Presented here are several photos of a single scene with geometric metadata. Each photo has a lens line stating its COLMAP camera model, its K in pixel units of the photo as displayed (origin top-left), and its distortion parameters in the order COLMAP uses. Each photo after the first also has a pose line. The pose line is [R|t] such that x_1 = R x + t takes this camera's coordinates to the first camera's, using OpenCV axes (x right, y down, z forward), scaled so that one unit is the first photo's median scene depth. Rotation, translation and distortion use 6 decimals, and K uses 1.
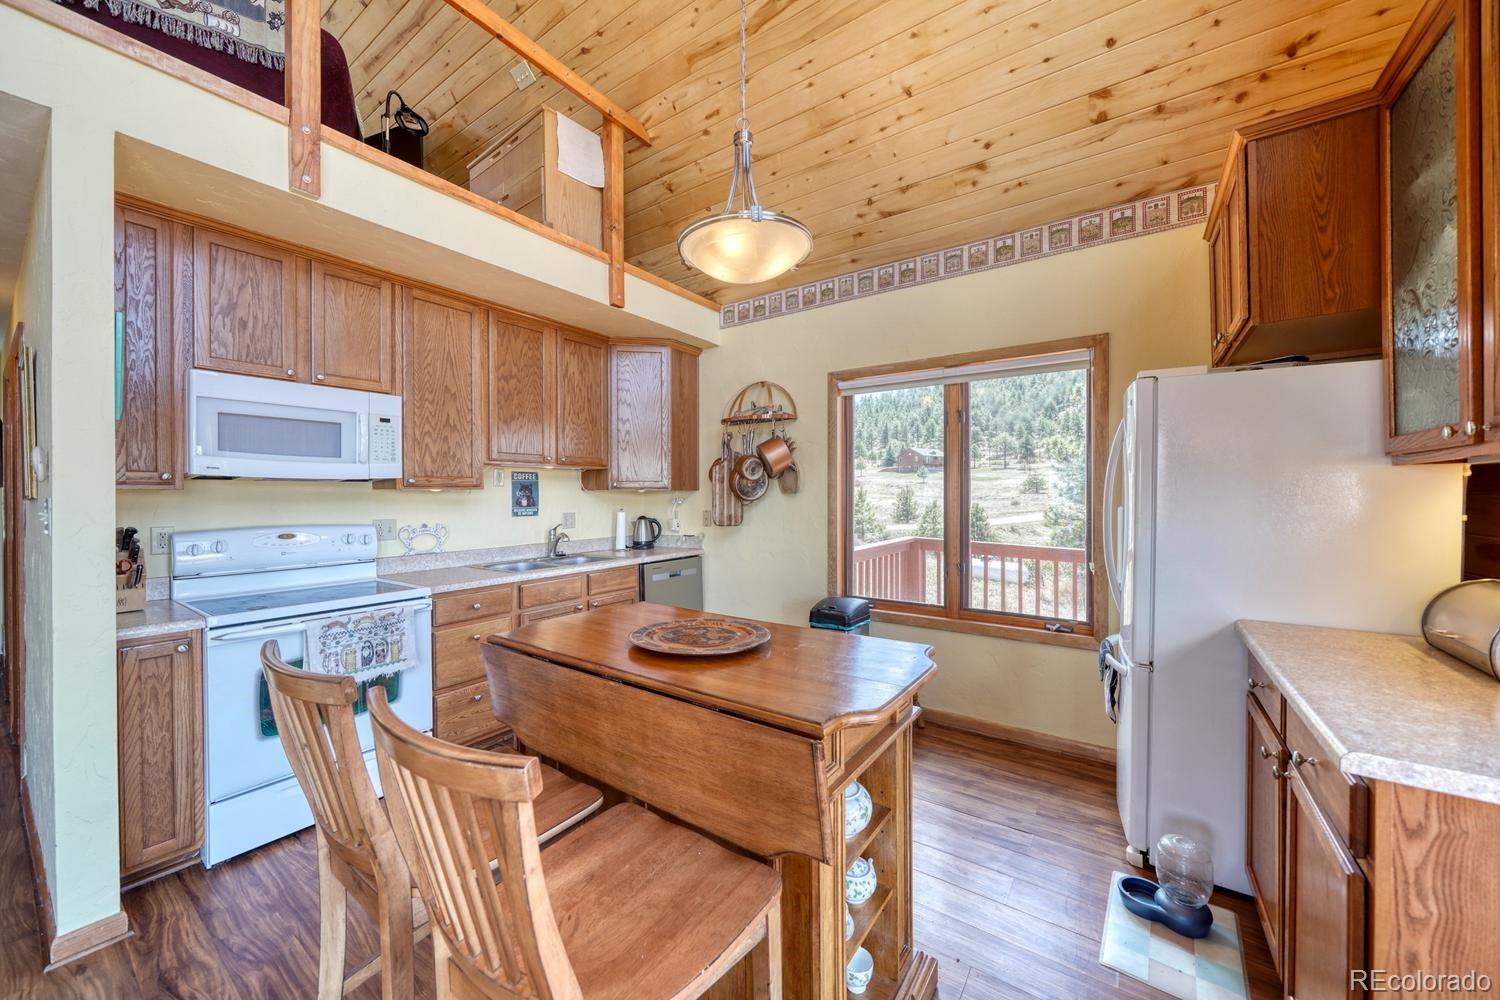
lens RADIAL K [[552.7, 0, 745.0], [0, 552.7, 497.0], [0, 0, 1]] dist [-0.001083, 0.000122]
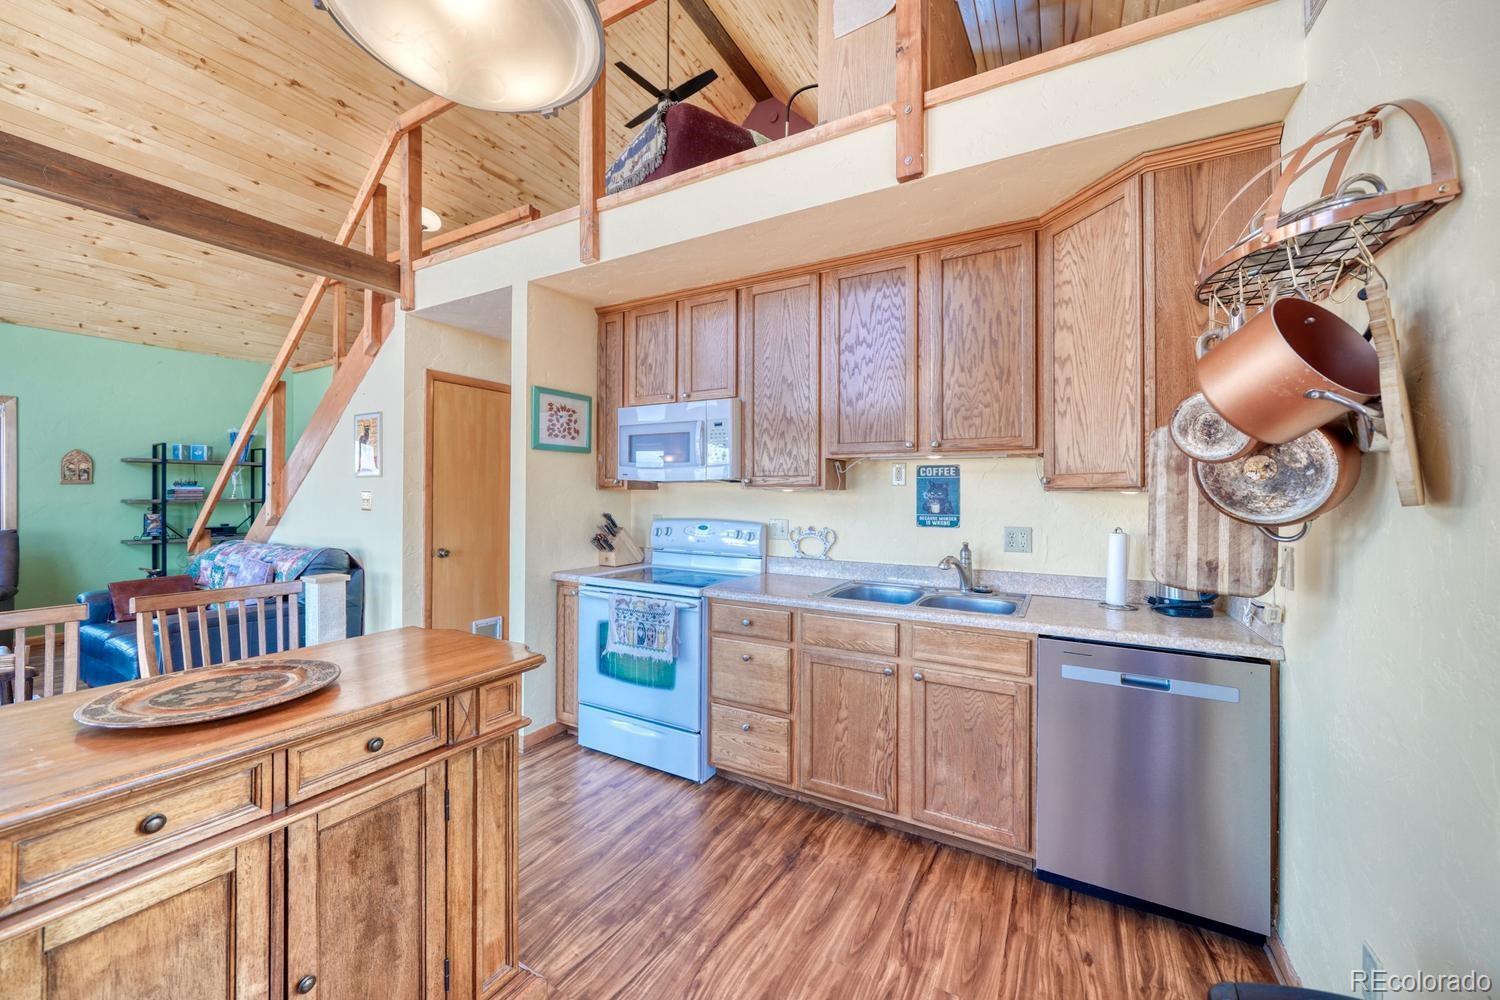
lens RADIAL K [[567.3, 0, 752.8], [0, 567.3, 489.6], [0, 0, 1]] dist [-0.000650, 0.000026]
pose [[0.103997, 0.001400, -0.994577, 0.359457], [-0.013923, 0.999903, -0.000048, -0.011947], [0.994480, 0.013853, 0.104006, 0.794836]]
